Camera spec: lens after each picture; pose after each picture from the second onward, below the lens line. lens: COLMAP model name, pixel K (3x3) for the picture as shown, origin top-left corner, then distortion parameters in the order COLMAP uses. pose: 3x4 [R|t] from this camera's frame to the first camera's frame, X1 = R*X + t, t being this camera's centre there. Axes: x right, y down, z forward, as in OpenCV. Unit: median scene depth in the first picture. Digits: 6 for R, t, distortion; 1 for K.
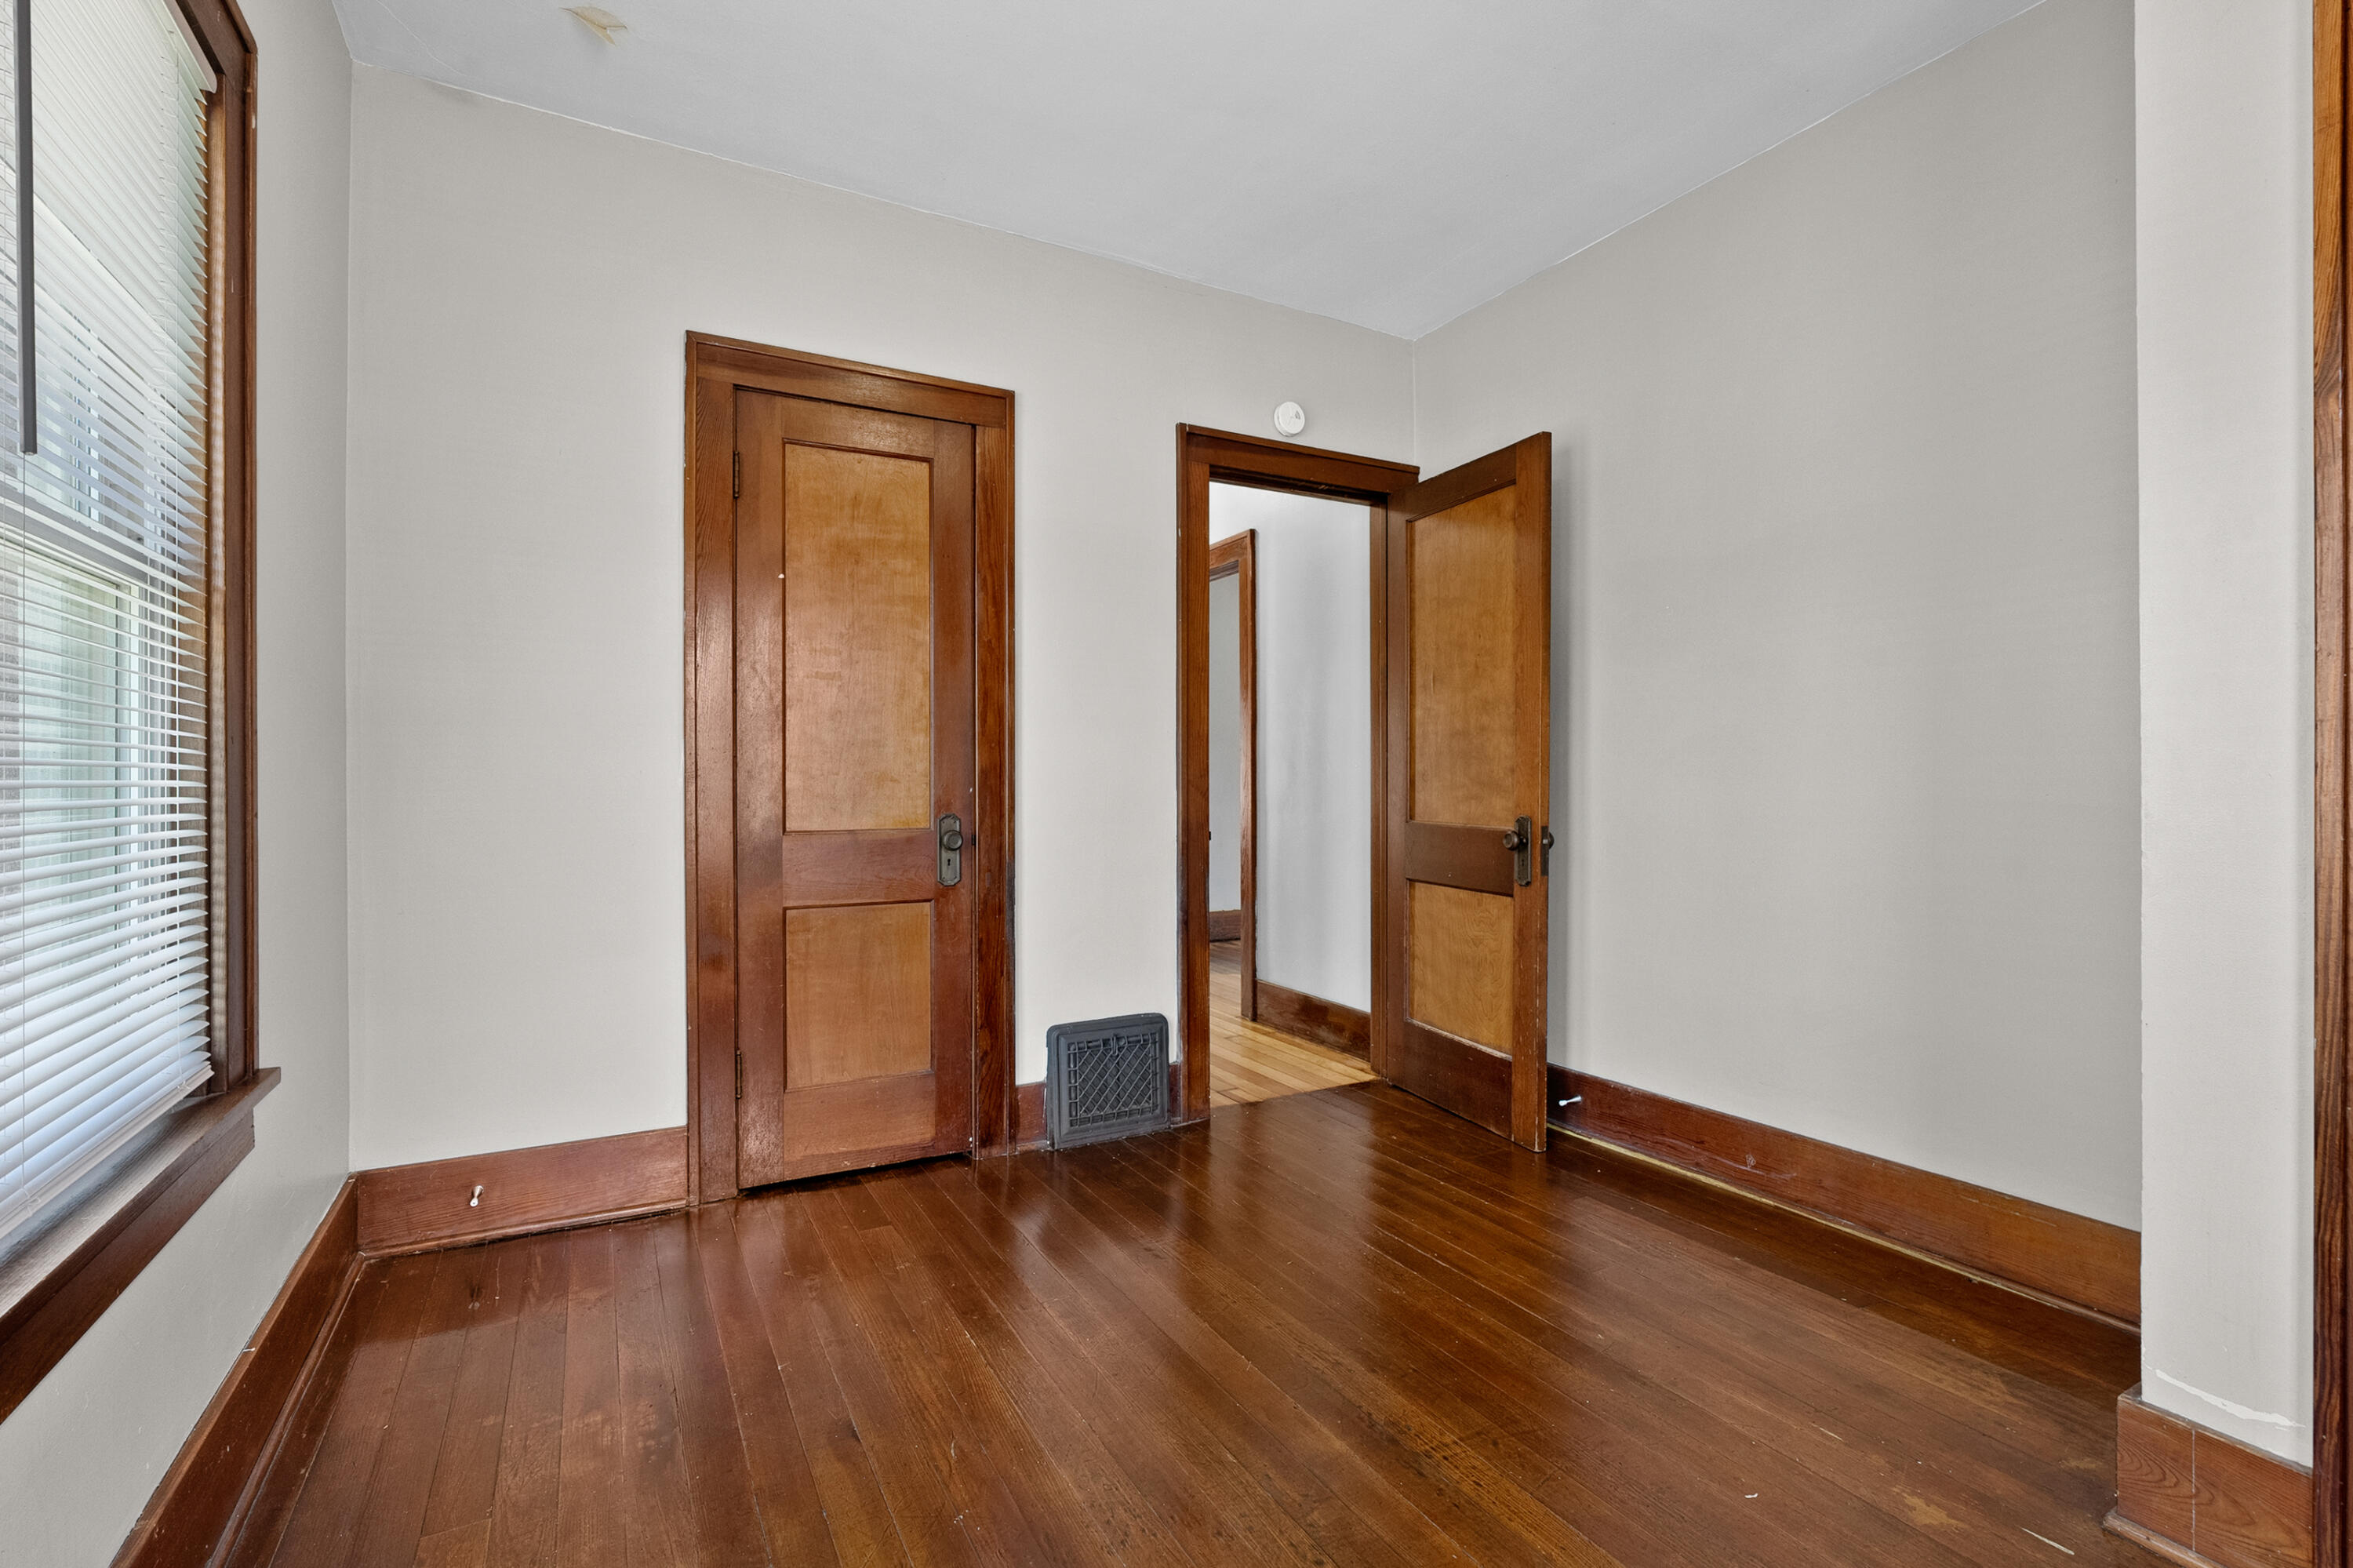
lens RADIAL K [[1070.5, 0, 1176.0], [0, 1070.5, 785.1], [0, 0, 1]] dist [-0.002737, 0.001701]
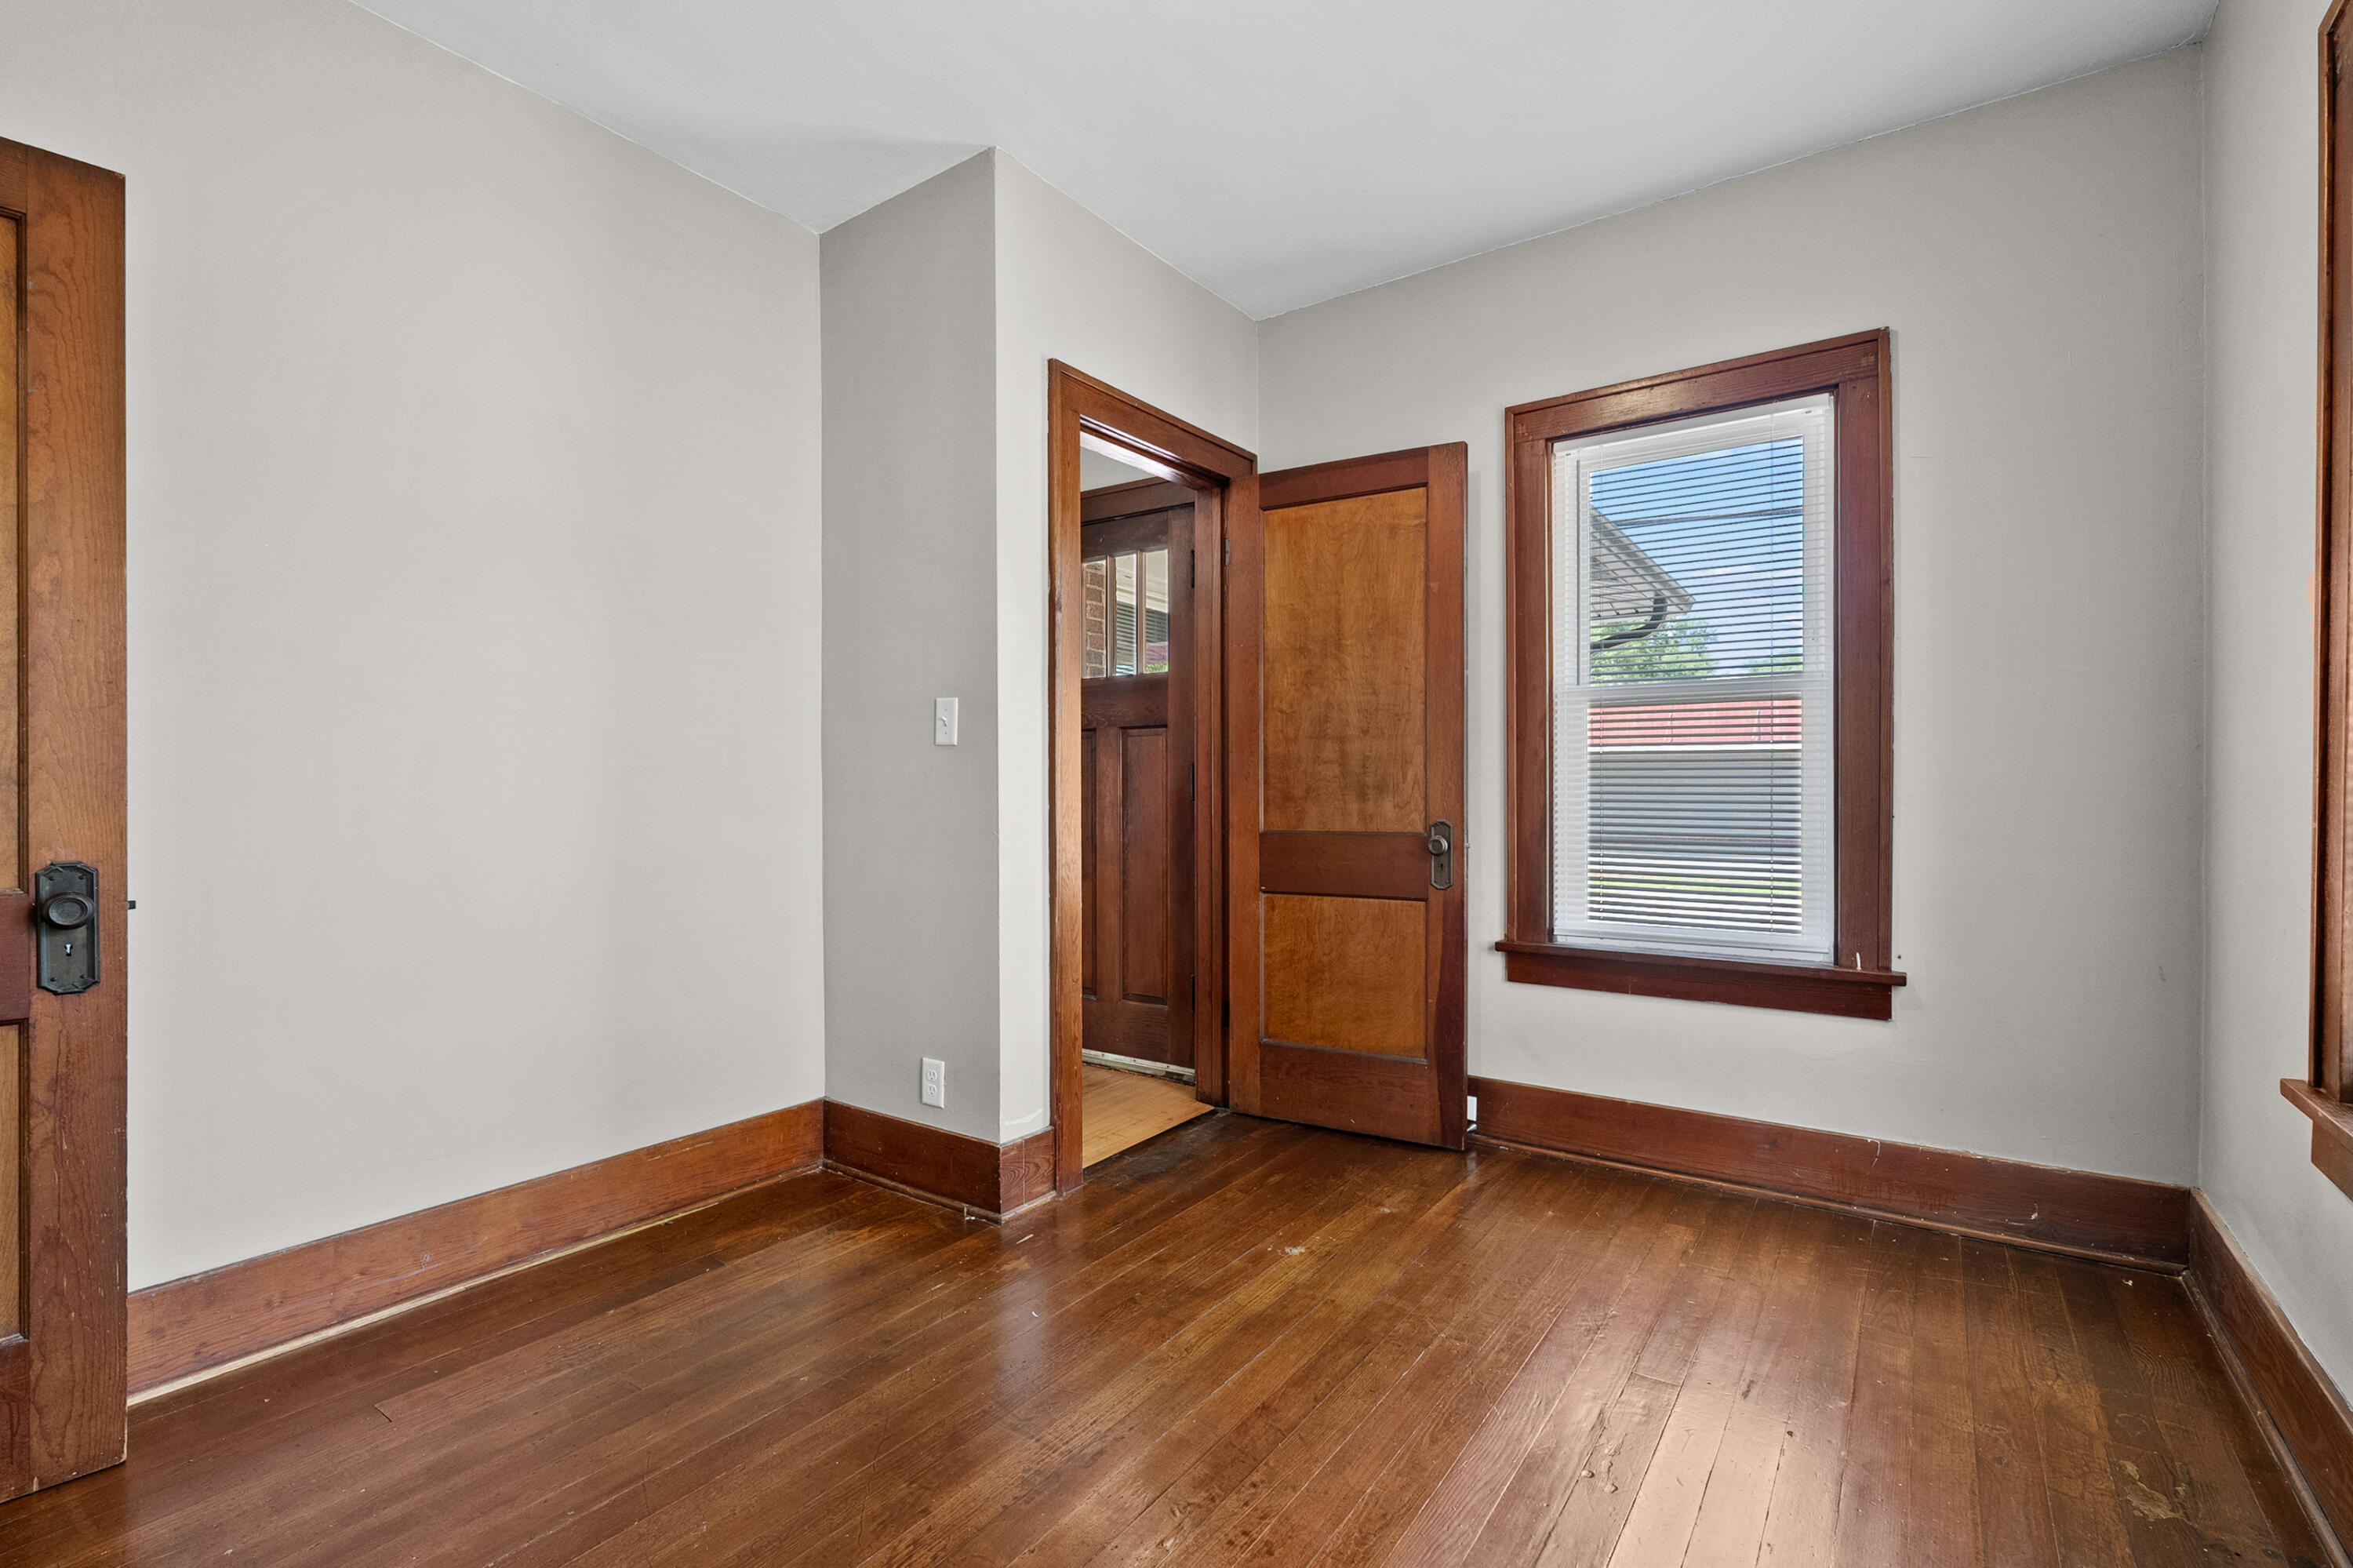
lens RADIAL K [[1070.5, 0, 1176.2], [0, 1070.5, 797.8], [0, 0, 1]] dist [-0.002737, 0.001701]
pose [[-0.443372, -0.003269, 0.896332, -0.568168], [0.006642, 0.999954, 0.006933, -0.006306], [-0.896313, 0.009027, -0.443330, 1.054850]]
